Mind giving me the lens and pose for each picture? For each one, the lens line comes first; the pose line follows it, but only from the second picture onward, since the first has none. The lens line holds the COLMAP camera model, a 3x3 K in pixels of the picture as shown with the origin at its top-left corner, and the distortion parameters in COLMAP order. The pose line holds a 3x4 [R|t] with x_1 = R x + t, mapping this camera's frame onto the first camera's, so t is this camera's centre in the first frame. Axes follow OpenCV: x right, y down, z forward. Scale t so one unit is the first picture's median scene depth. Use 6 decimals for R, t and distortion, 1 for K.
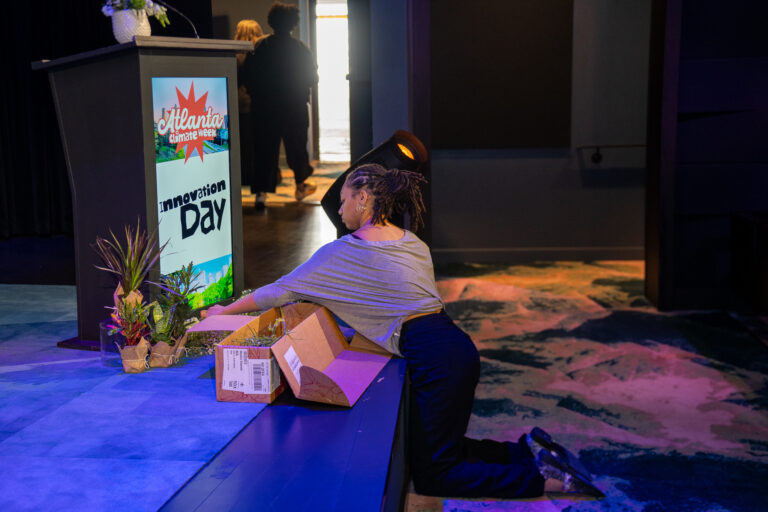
lens RADIAL K [[1228.2, 0, 383.9], [0, 1228.2, 252.8], [0, 0, 1]] dist [0.280025, 0.000000]
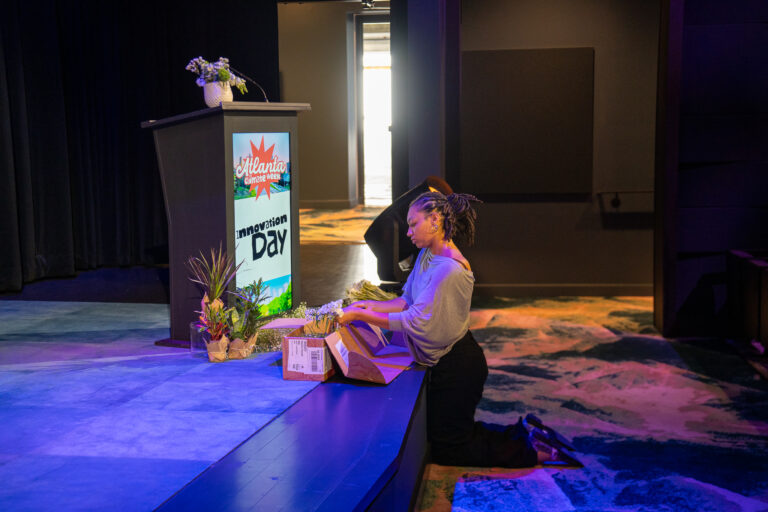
lens RADIAL K [[1277.5, 0, 386.4], [0, 1277.5, 258.6], [0, 0, 1]] dist [0.252704, 0.000000]
pose [[0.999349, 0.007413, -0.035317, 0.017738], [-0.008692, 0.999306, -0.036215, 0.031961], [0.035024, 0.036499, 0.998720, -0.286114]]
